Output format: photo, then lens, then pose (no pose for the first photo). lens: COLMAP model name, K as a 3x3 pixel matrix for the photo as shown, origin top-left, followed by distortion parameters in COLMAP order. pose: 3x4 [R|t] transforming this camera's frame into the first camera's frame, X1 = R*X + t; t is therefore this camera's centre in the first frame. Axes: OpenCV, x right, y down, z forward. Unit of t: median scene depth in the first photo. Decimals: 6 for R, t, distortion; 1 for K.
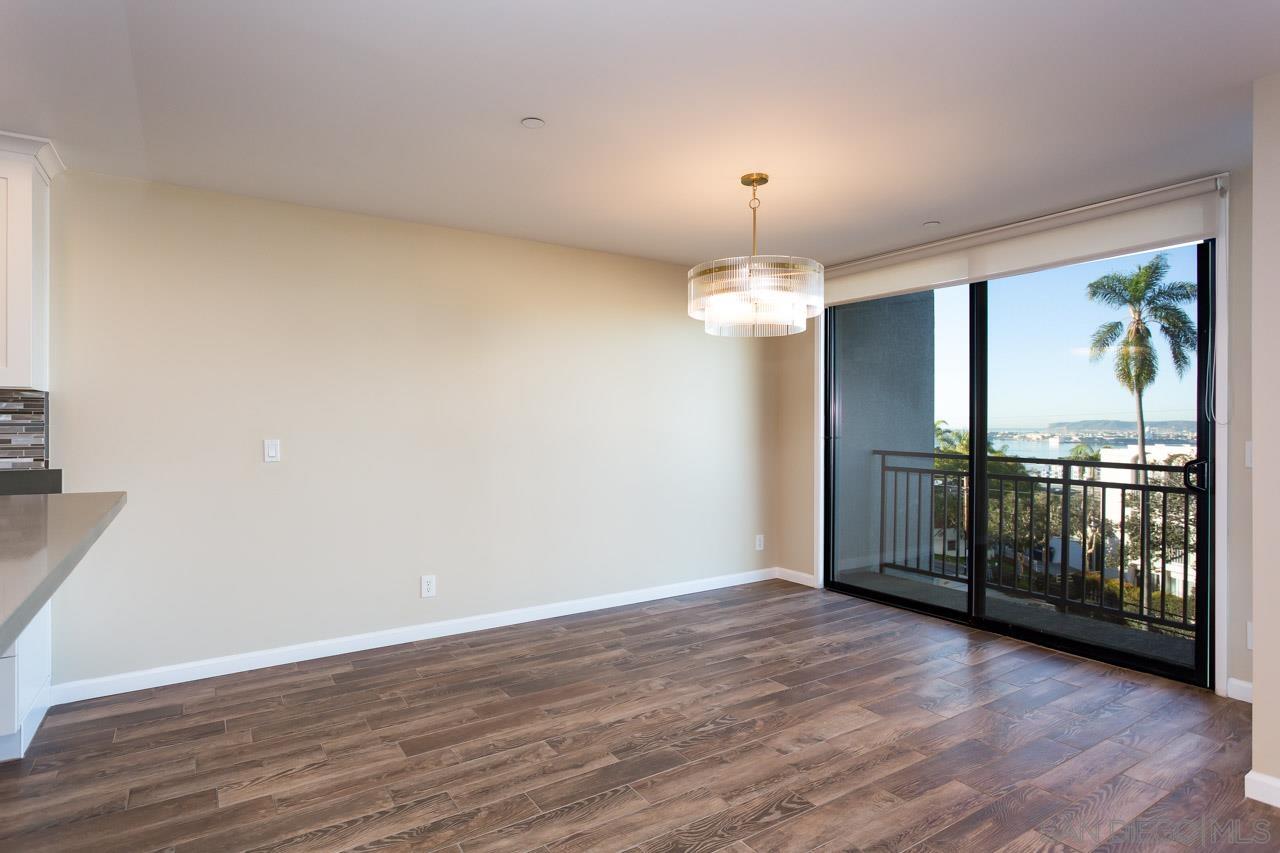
lens RADIAL K [[683.1, 0, 634.4], [0, 683.1, 423.0], [0, 0, 1]] dist [-0.010743, -0.000451]
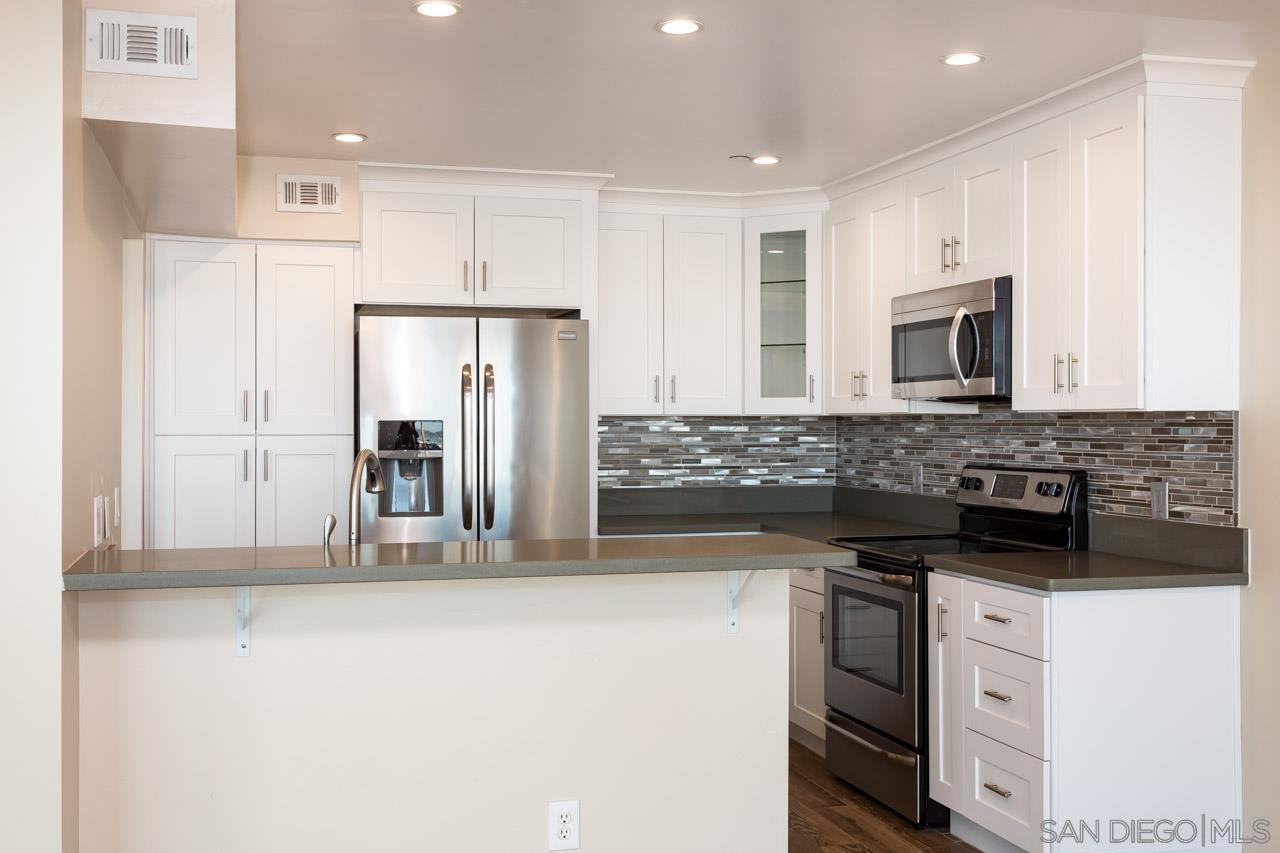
lens RADIAL K [[1357.7, 0, 625.5], [0, 1357.7, 425.4], [0, 0, 1]] dist [0.010922, -0.018834]
pose [[-0.301913, 0.003838, -0.953328, 0.289633], [0.001824, 0.999992, 0.003448, -0.018730], [0.953334, -0.000698, -0.301918, 0.413925]]
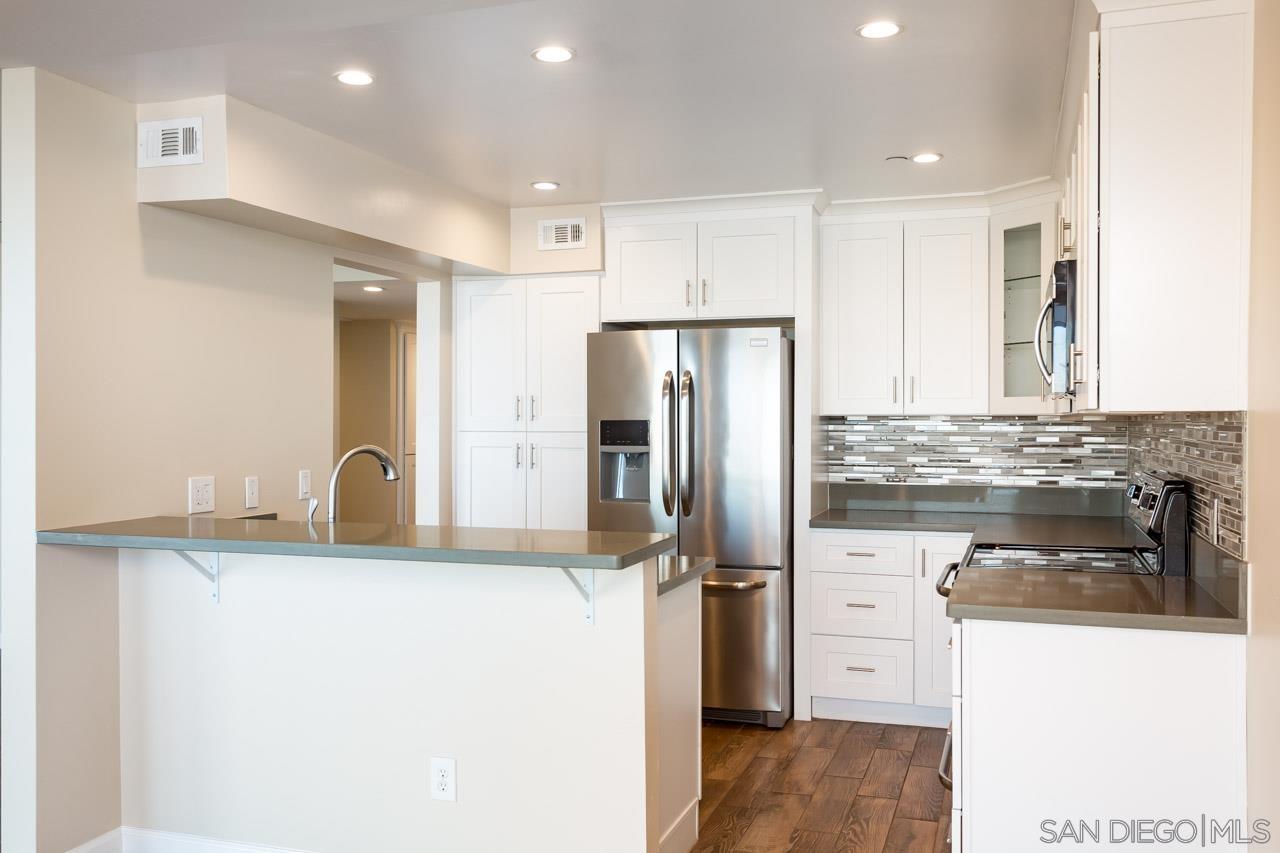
lens RADIAL K [[1131.2, 0, 633.4], [0, 1131.2, 423.8], [0, 0, 1]] dist [0.005011, 0.002468]
pose [[-0.785435, 0.004284, -0.618929, 0.018469], [0.001500, 0.999986, 0.005018, -0.020705], [0.618942, 0.003013, -0.785431, 0.693164]]
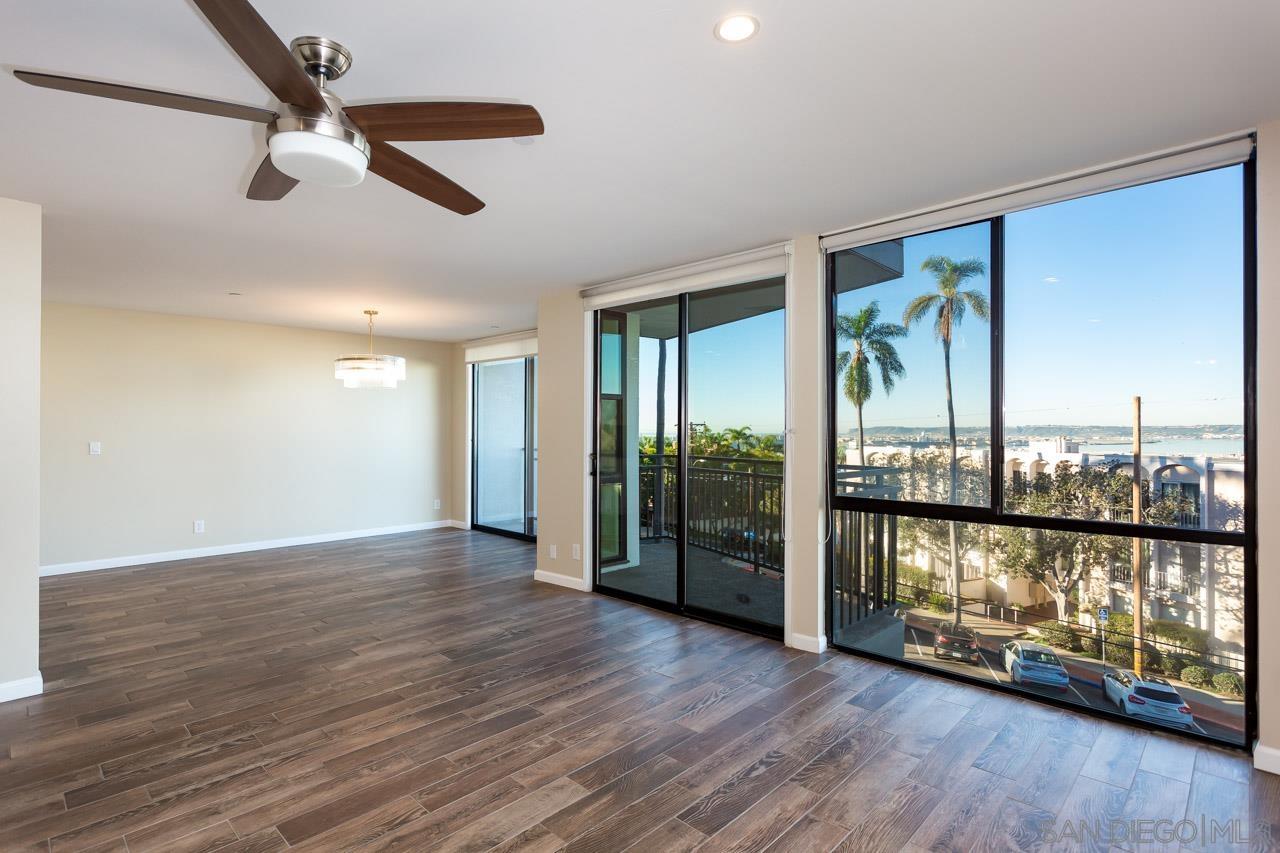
lens RADIAL K [[634.0, 0, 629.9], [0, 634.0, 424.9], [0, 0, 1]] dist [-0.004288, 0.000355]
pose [[0.977432, 0.002289, 0.211238, 0.278687], [-0.001102, 0.999983, -0.005736, -0.007210], [-0.211248, 0.005374, 0.977418, -0.523967]]
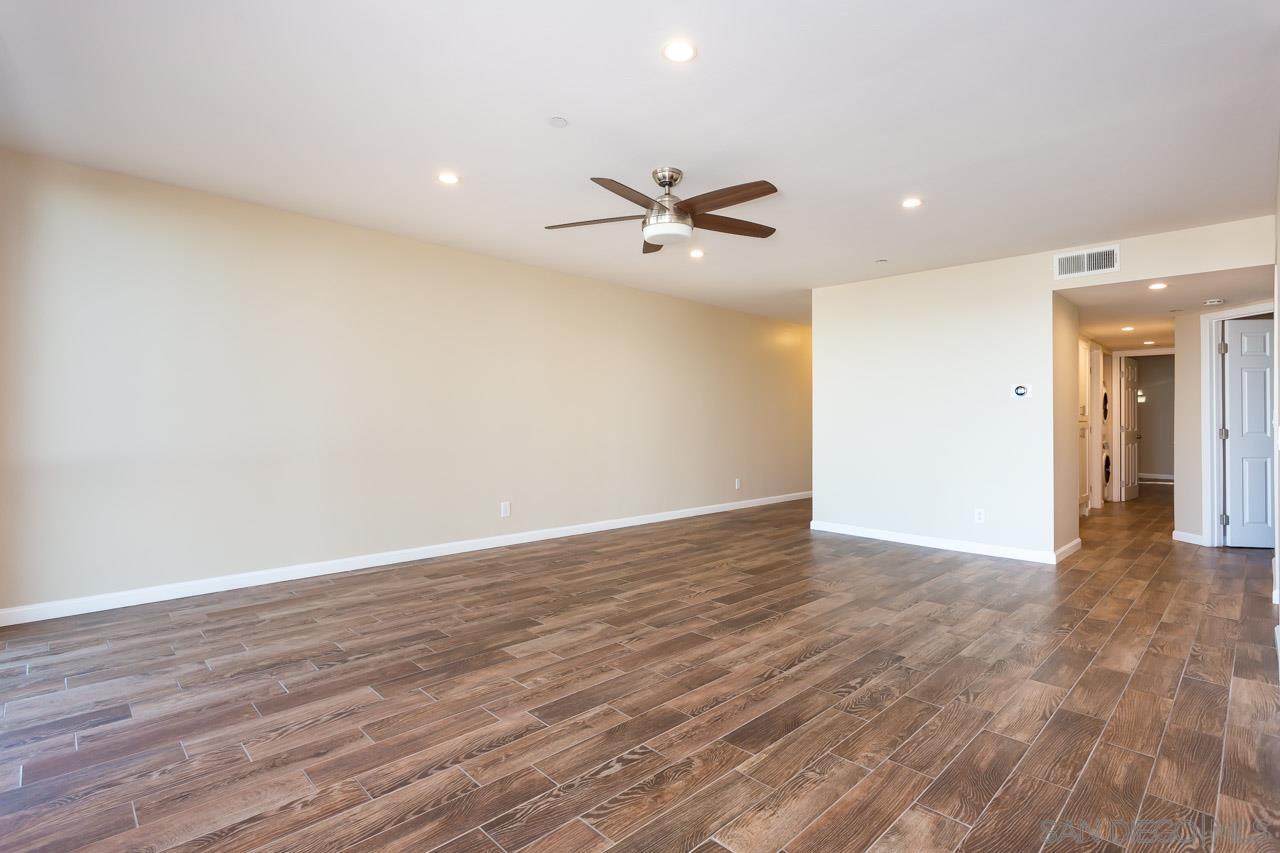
lens RADIAL K [[612.3, 0, 641.2], [0, 612.3, 412.3], [0, 0, 1]] dist [-0.000341, 0.000699]
pose [[-0.980273, -0.008728, -0.197457, 0.324186], [-0.005923, 0.999873, -0.014793, 0.028478], [0.197561, -0.013331, -0.980200, 0.329848]]
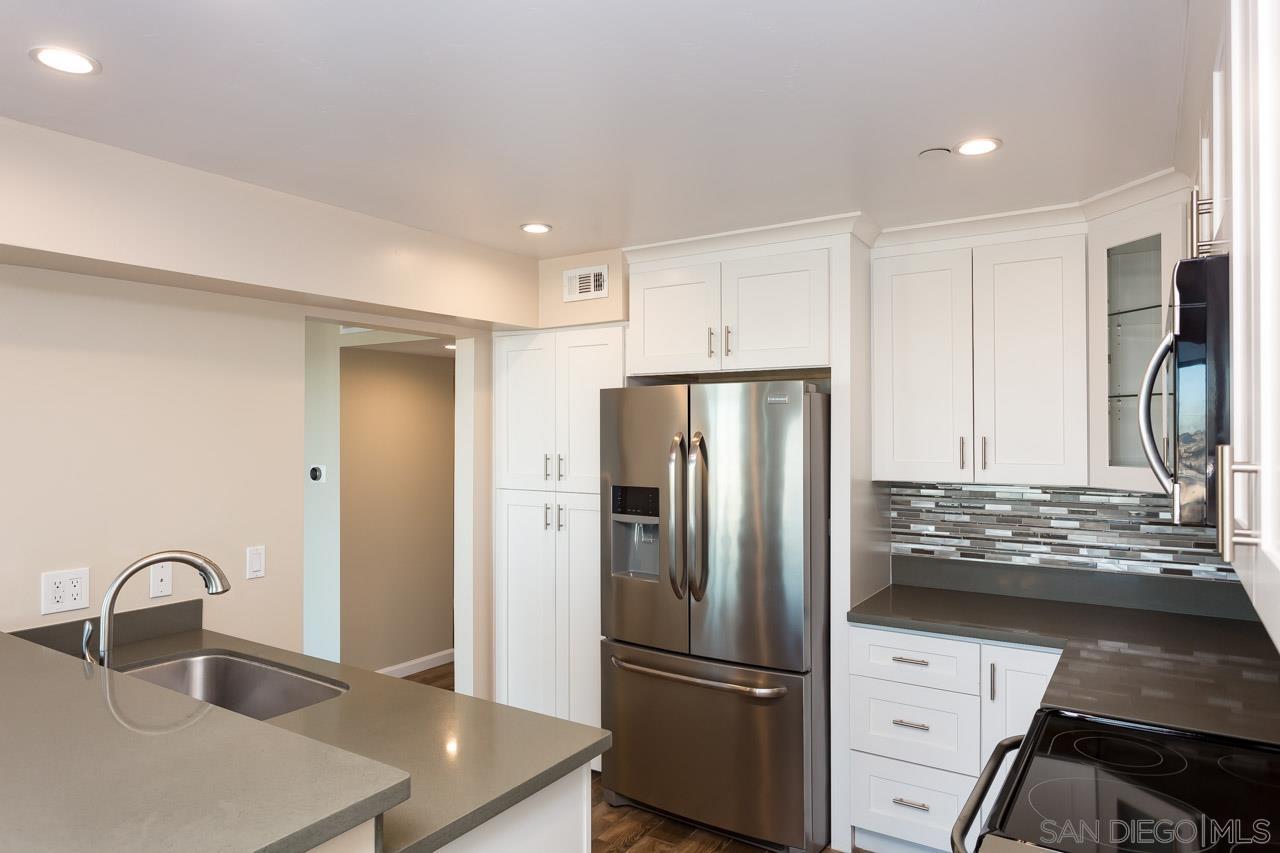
lens RADIAL K [[793.7, 0, 629.2], [0, 793.7, 425.5], [0, 0, 1]] dist [-0.002769, 0.000936]
pose [[-0.917483, -0.001228, -0.397773, -0.288957], [0.002462, 0.999959, -0.008766, -0.055761], [0.397767, -0.009022, -0.917442, 0.508154]]
